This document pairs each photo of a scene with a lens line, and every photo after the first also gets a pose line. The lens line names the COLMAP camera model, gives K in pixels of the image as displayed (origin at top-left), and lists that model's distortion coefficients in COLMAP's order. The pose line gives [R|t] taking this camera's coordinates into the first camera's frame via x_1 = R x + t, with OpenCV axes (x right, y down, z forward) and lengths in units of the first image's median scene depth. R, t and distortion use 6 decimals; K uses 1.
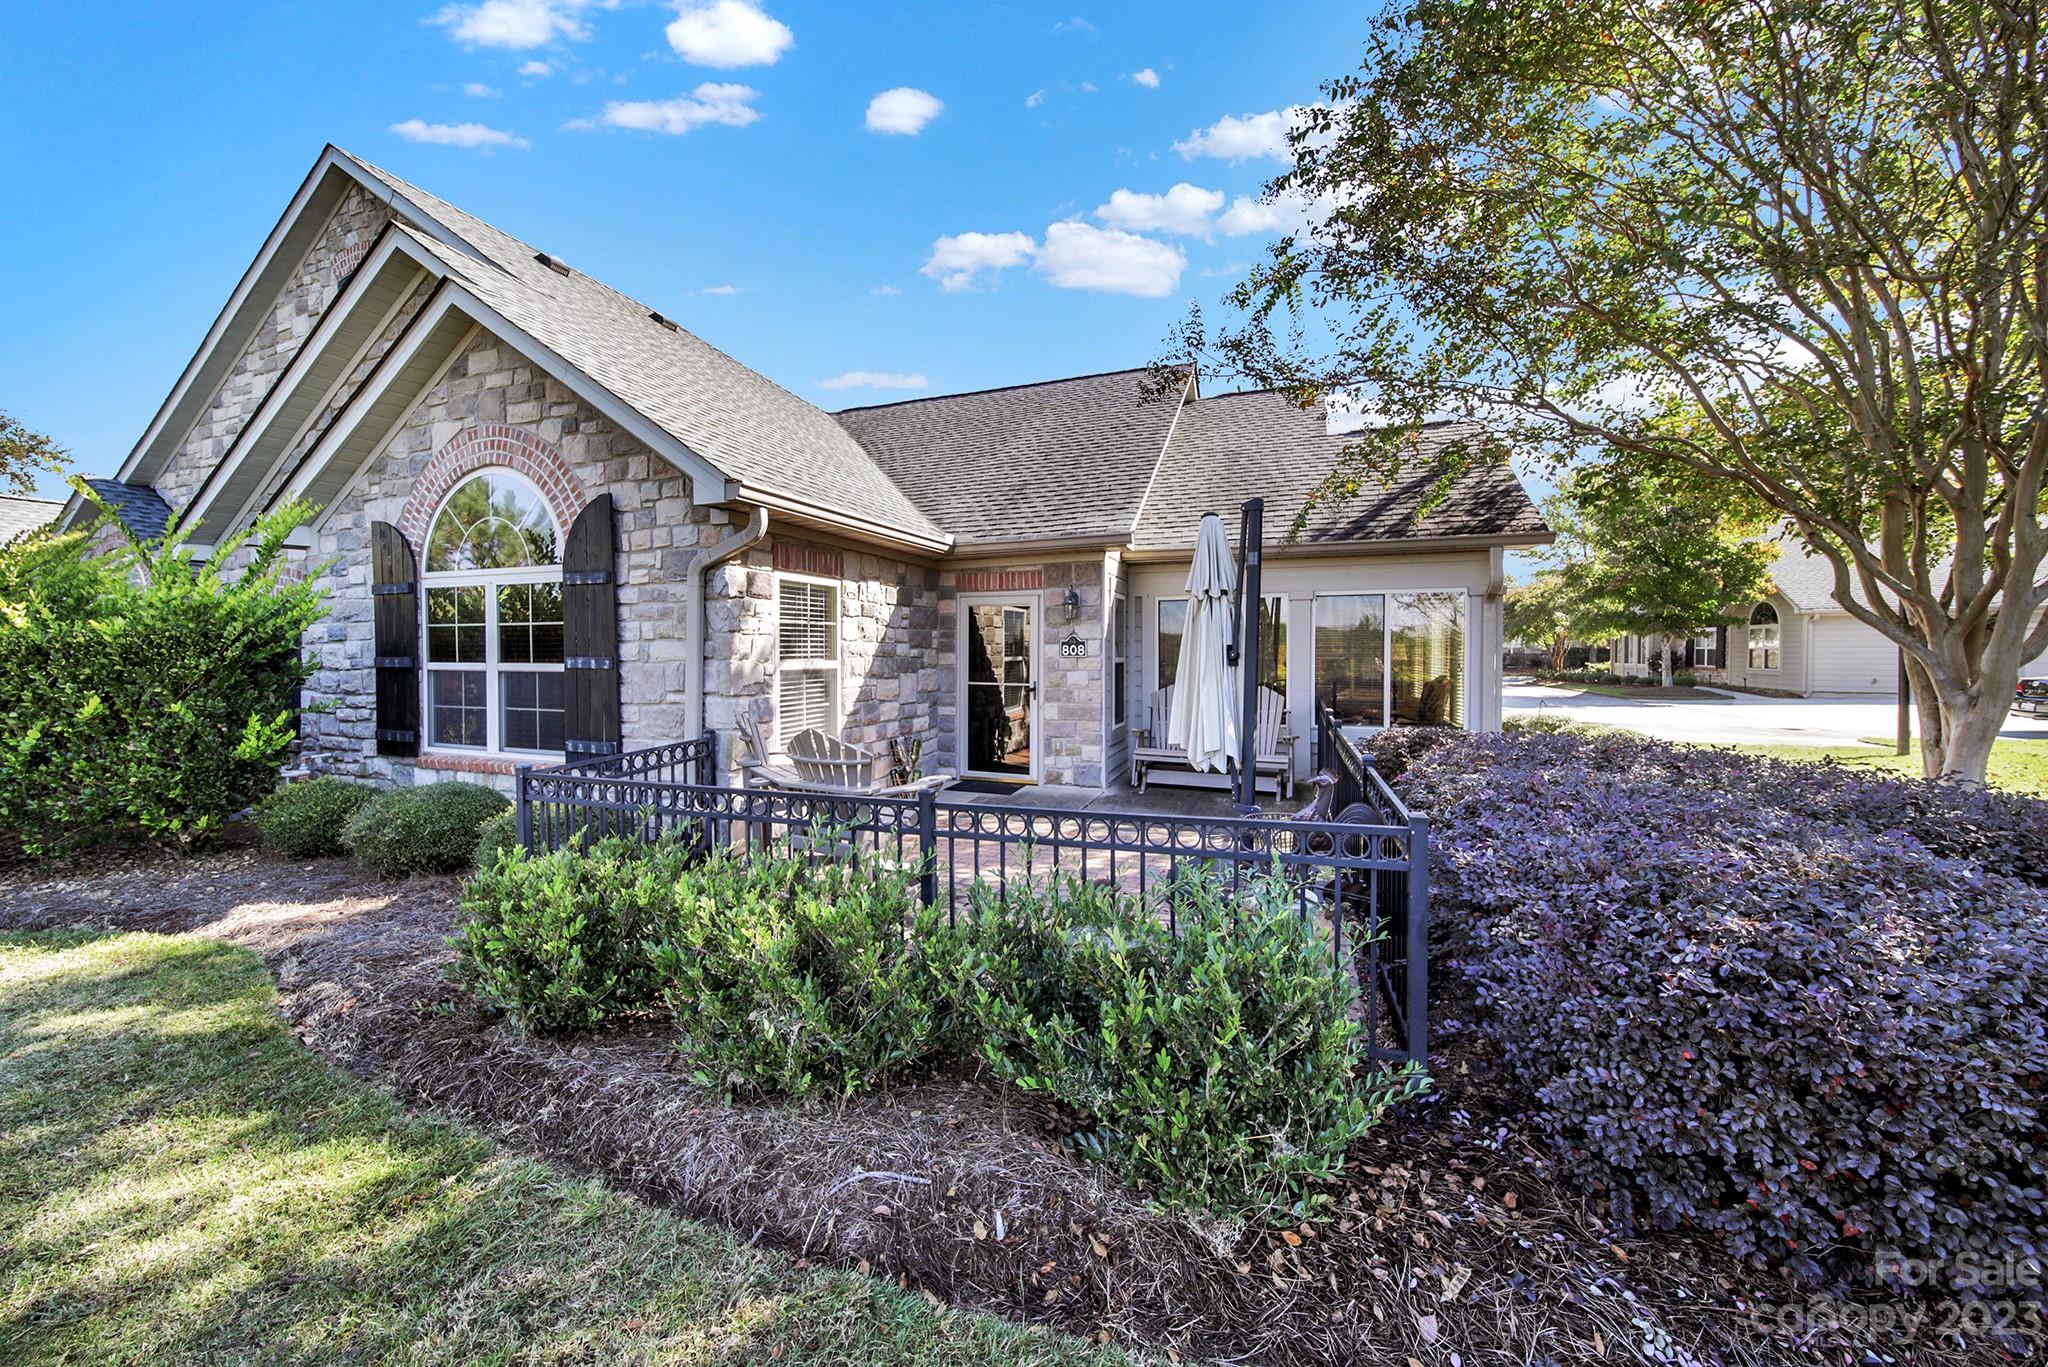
lens RADIAL K [[746.0, 0, 1016.3], [0, 746.0, 666.6], [0, 0, 1]] dist [0.000128, -0.000735]
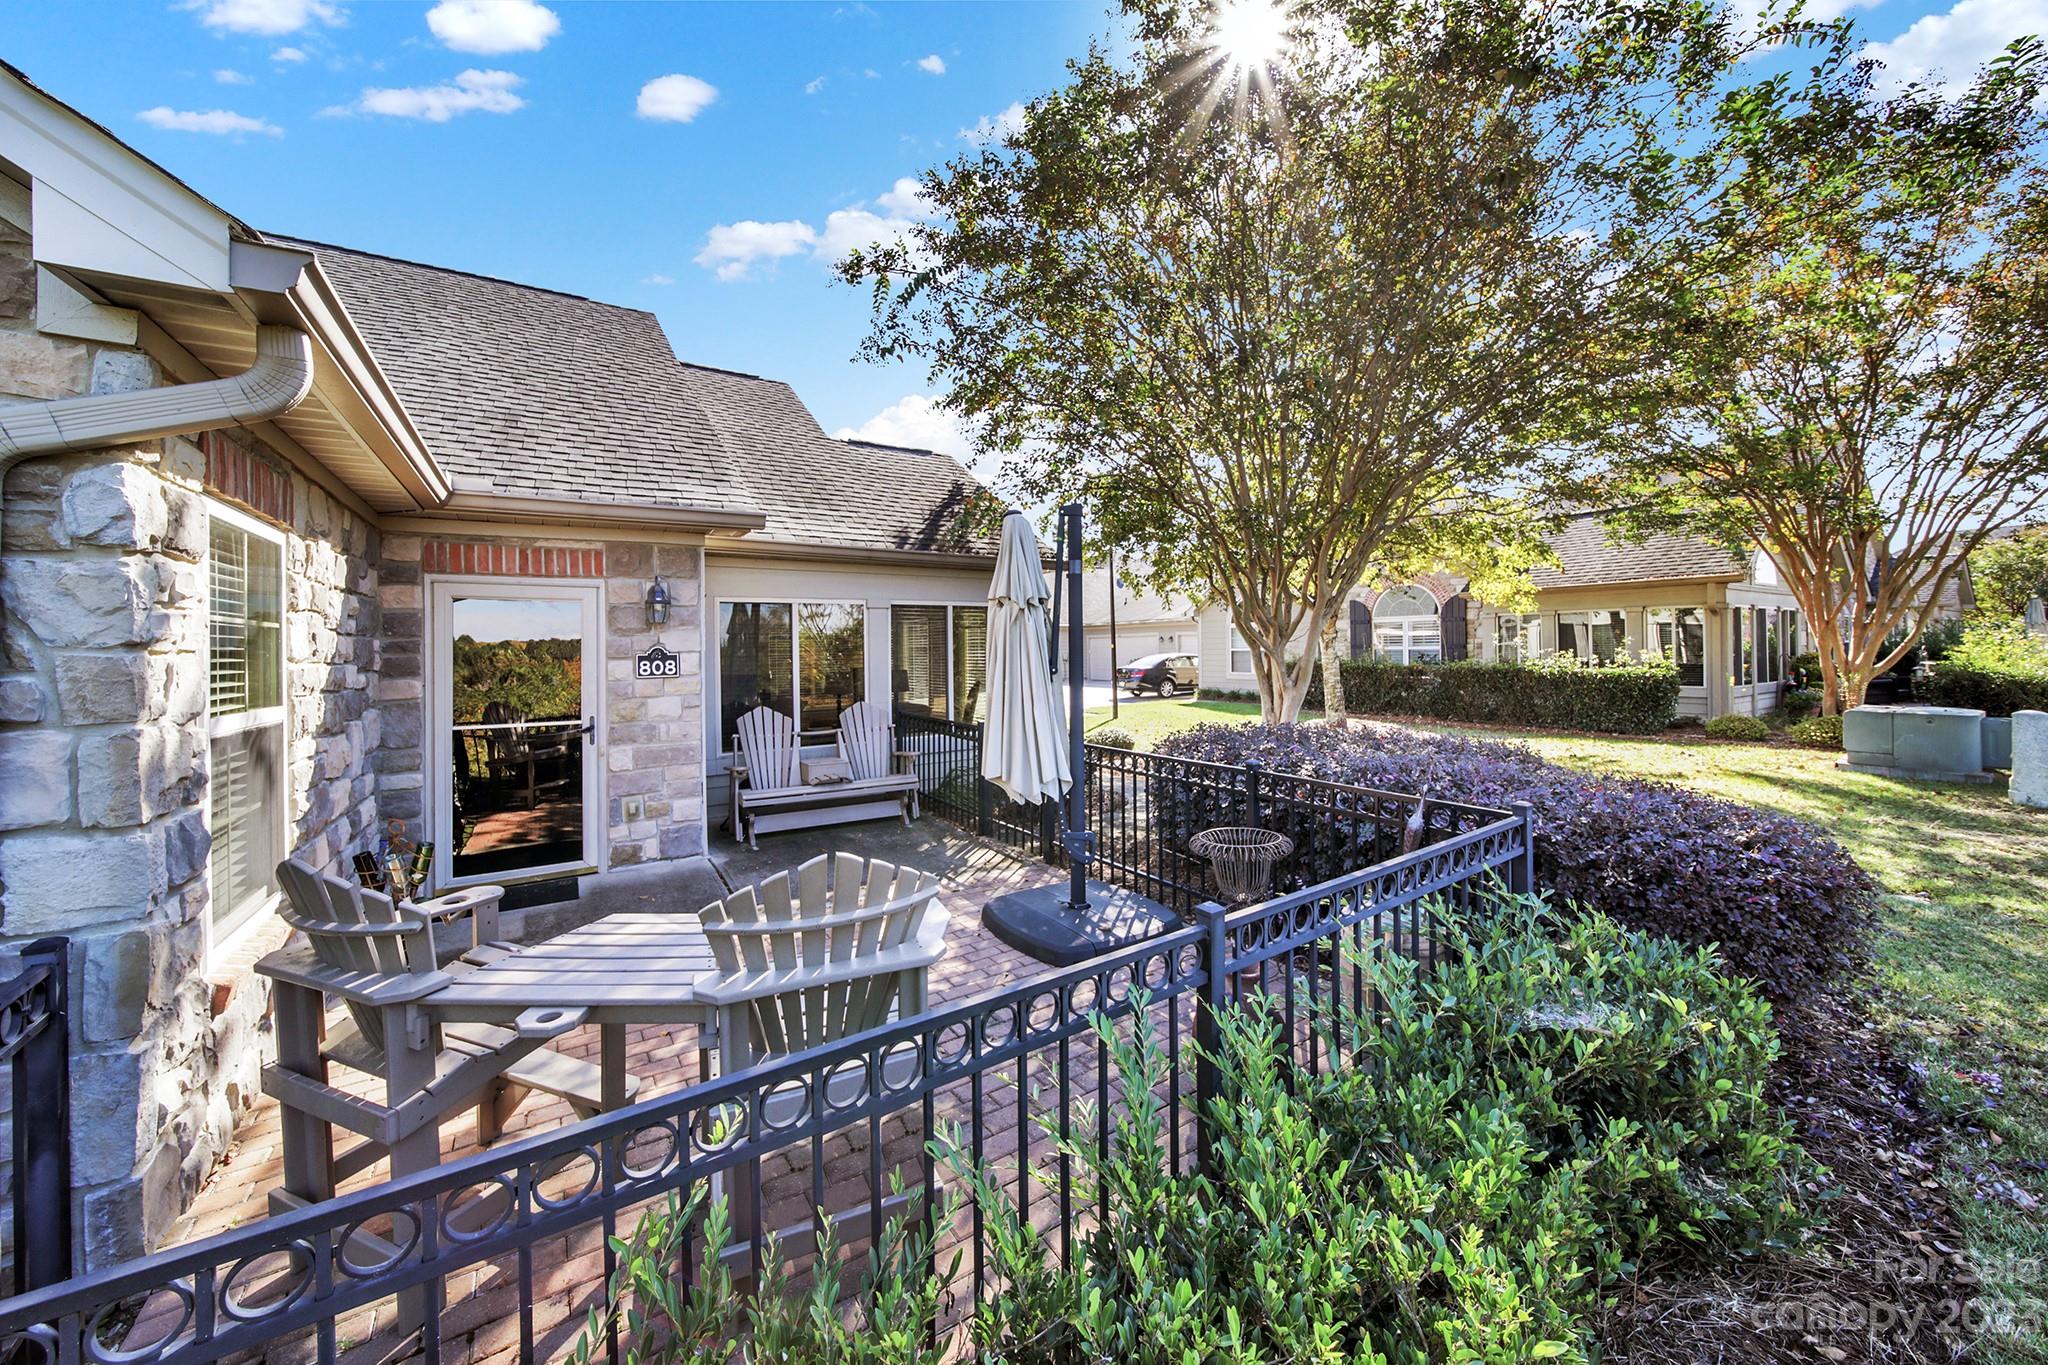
lens RADIAL K [[746.0, 0, 1028.0], [0, 746.0, 662.5], [0, 0, 1]] dist [0.000128, -0.000735]
pose [[0.603317, -0.020349, 0.797241, -0.280727], [0.032225, 0.999480, 0.001124, -0.016964], [-0.796850, 0.025013, 0.603659, 0.299769]]
